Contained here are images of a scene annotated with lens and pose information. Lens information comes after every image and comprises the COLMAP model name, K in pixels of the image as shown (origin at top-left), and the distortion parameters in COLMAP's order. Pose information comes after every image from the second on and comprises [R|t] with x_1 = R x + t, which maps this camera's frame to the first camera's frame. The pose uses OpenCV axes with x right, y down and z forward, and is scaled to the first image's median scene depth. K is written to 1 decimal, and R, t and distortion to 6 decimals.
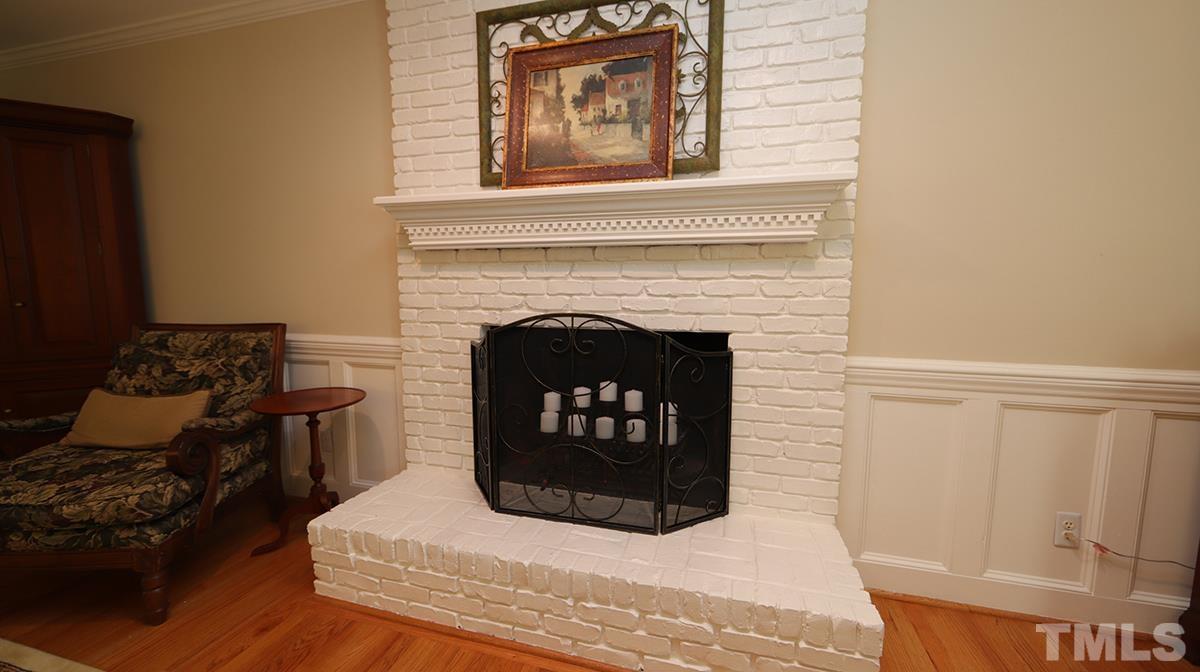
lens RADIAL K [[471.0, 0, 603.9], [0, 471.0, 335.0], [0, 0, 1]] dist [0.001836, 0.000680]
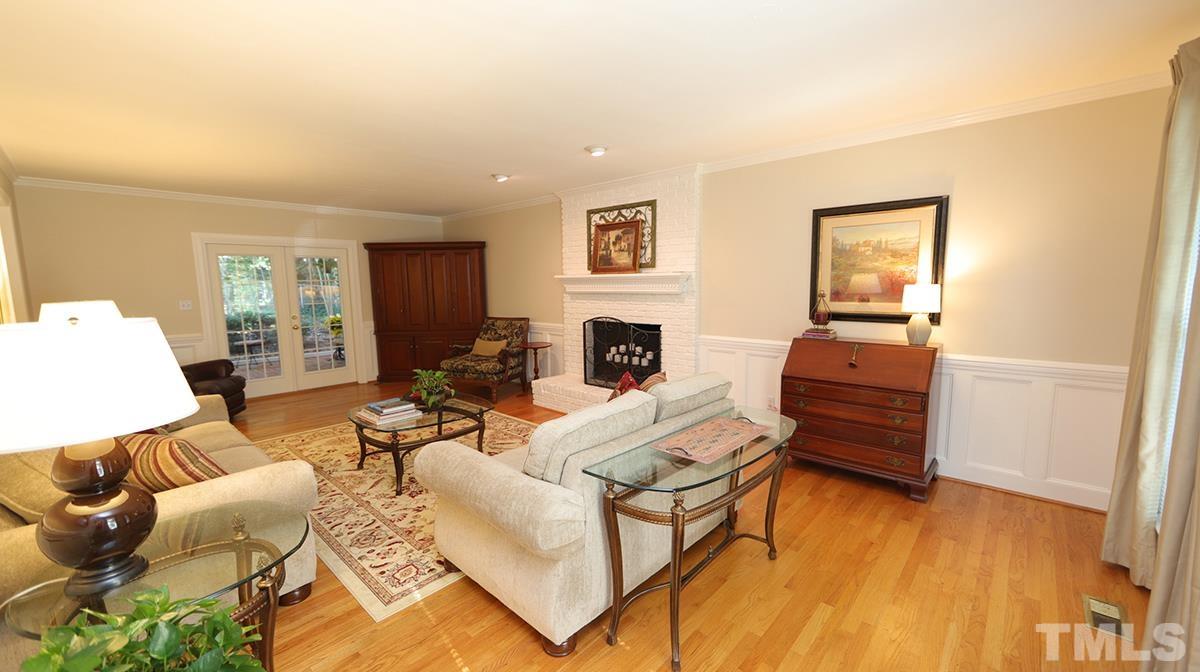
lens RADIAL K [[471.0, 0, 600.0], [0, 471.0, 340.5], [0, 0, 1]] dist [0.001836, 0.000680]
pose [[0.893689, 0.041305, -0.446782, 1.130488], [-0.033520, 0.999117, 0.025320, 0.028283], [0.447434, -0.007652, 0.894284, -1.551159]]
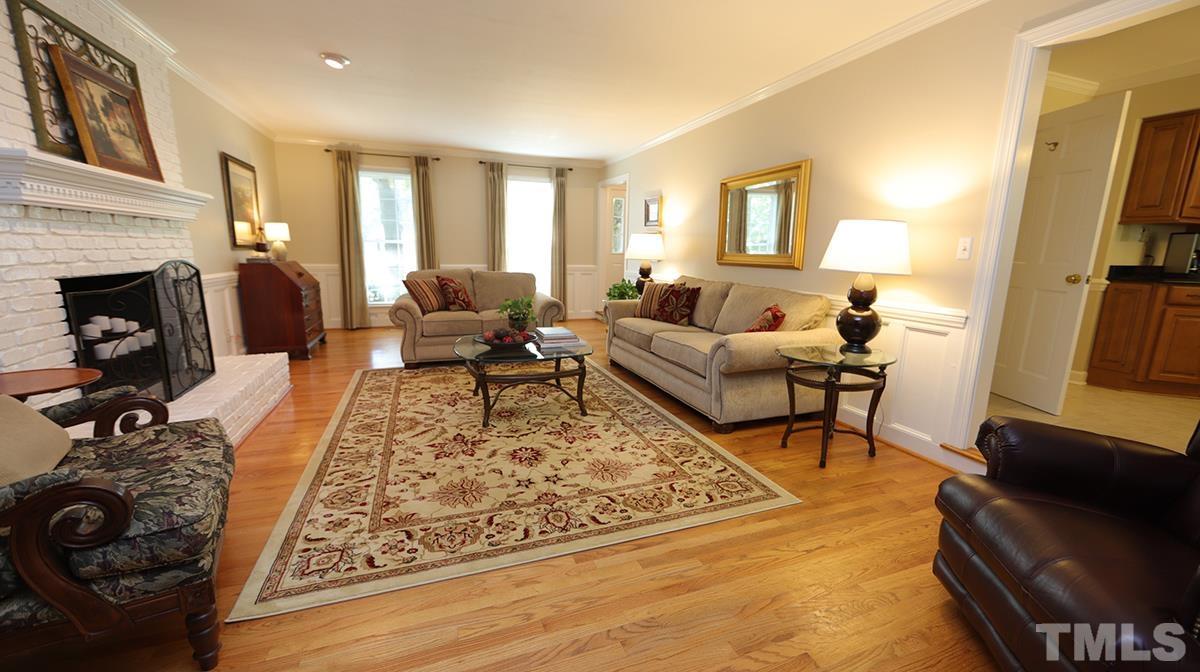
lens RADIAL K [[471.0, 0, 601.2], [0, 471.0, 340.0], [0, 0, 1]] dist [0.001836, 0.000680]
pose [[-0.596465, -0.164566, 0.785588, -2.106263], [0.069663, 0.964448, 0.254926, -0.083980], [-0.799611, 0.206781, -0.563795, 0.716531]]
